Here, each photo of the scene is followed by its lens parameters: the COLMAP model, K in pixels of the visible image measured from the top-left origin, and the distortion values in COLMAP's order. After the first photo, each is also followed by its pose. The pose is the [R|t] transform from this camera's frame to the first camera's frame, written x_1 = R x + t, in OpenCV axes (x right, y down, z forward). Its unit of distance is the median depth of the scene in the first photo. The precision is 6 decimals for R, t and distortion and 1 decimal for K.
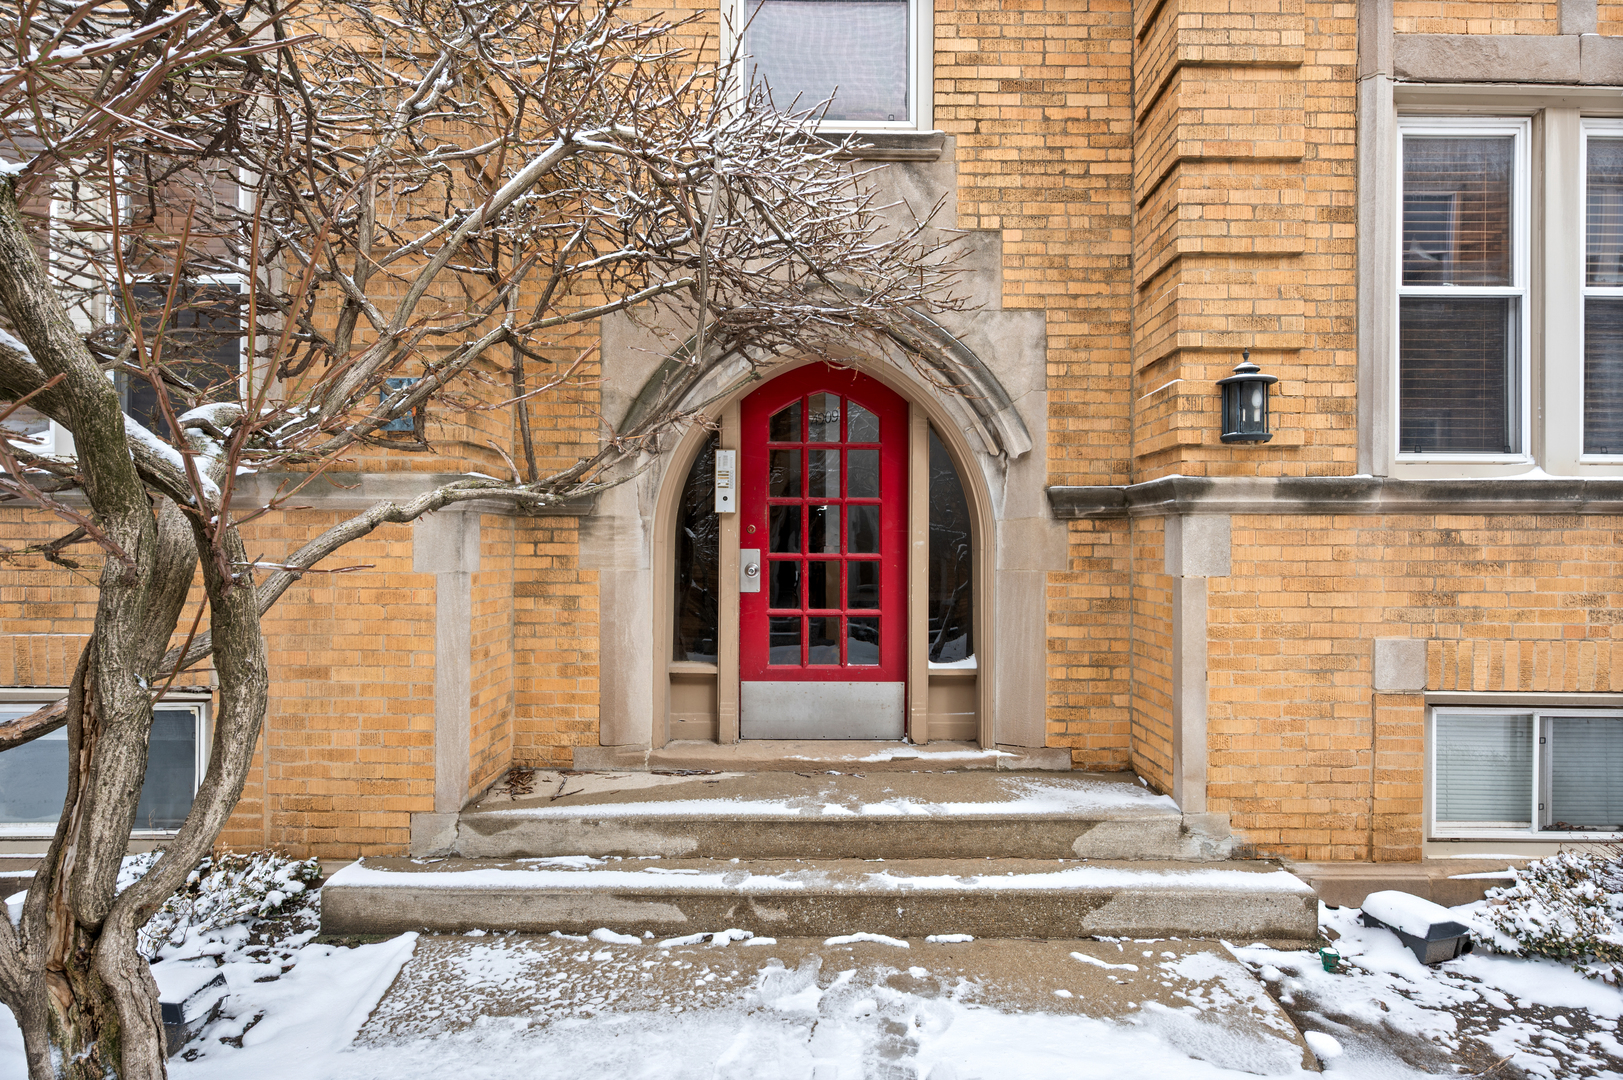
lens RADIAL K [[873.2, 0, 811.2], [0, 873.2, 536.3], [0, 0, 1]] dist [-0.001439, -0.000758]
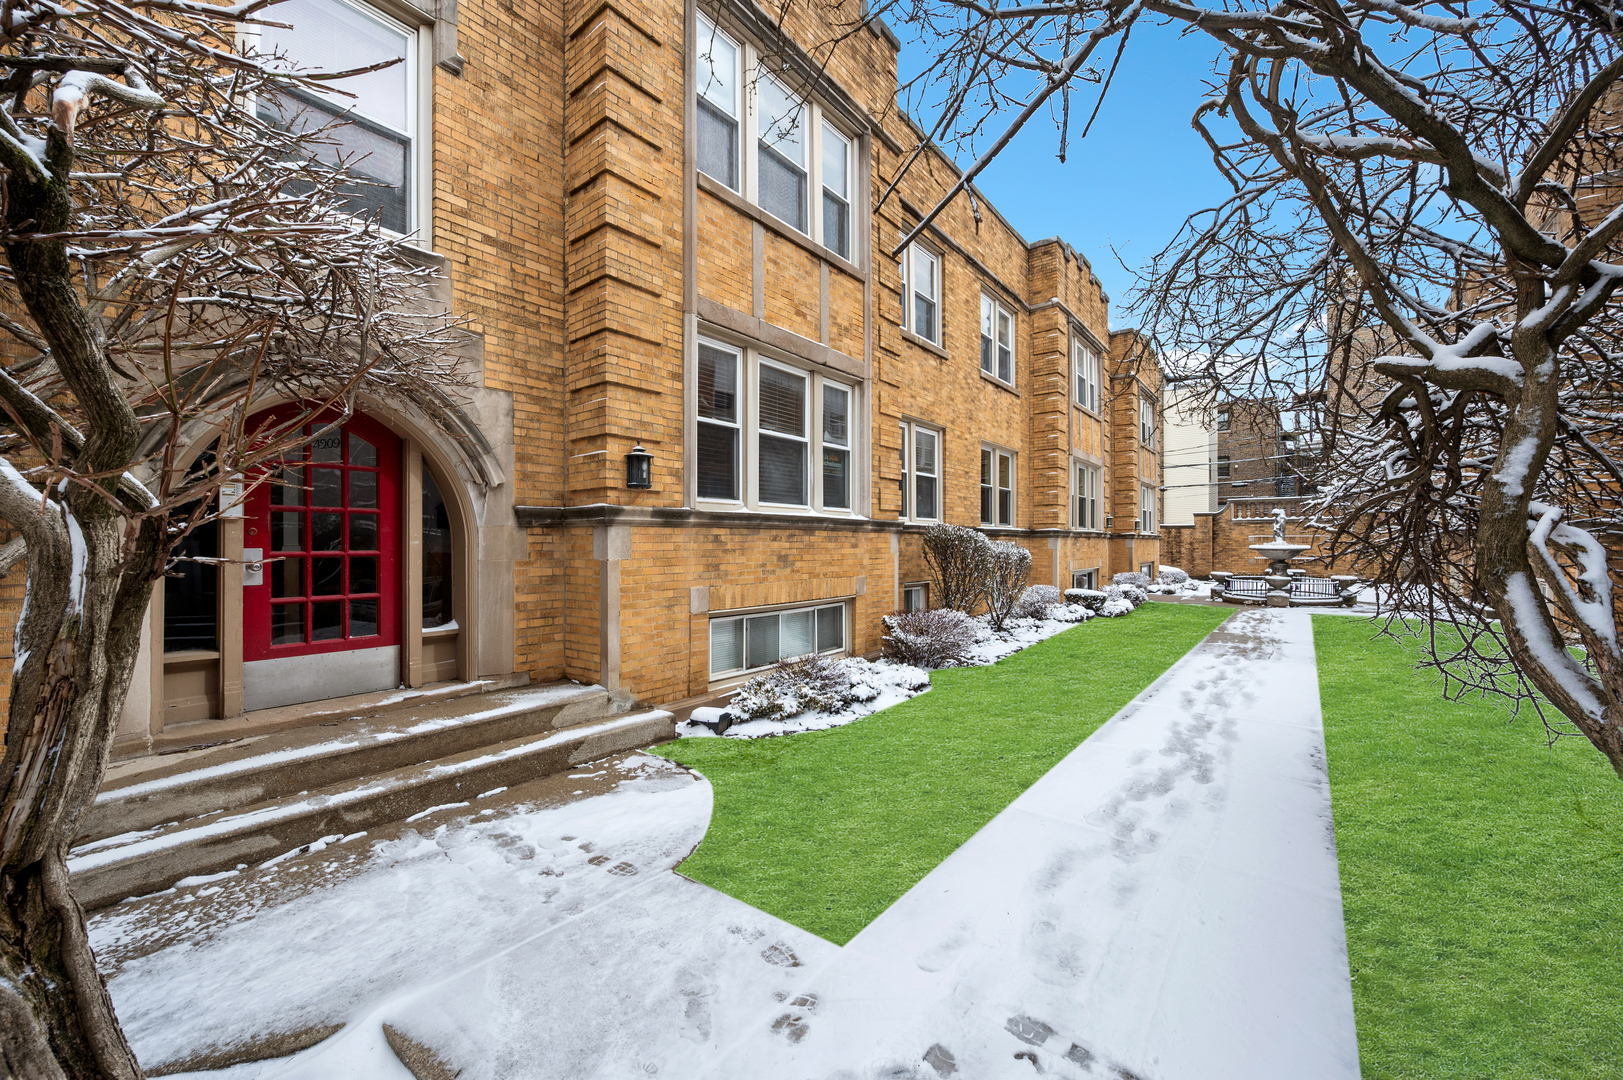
lens RADIAL K [[642.2, 0, 816.6], [0, 642.2, 536.9], [0, 0, 1]] dist [-0.000390, -0.000047]
pose [[0.616586, 0.001570, 0.787286, -0.355009], [-0.000656, 0.999999, -0.001480, -0.000219], [-0.787287, 0.000396, 0.616587, -0.159875]]
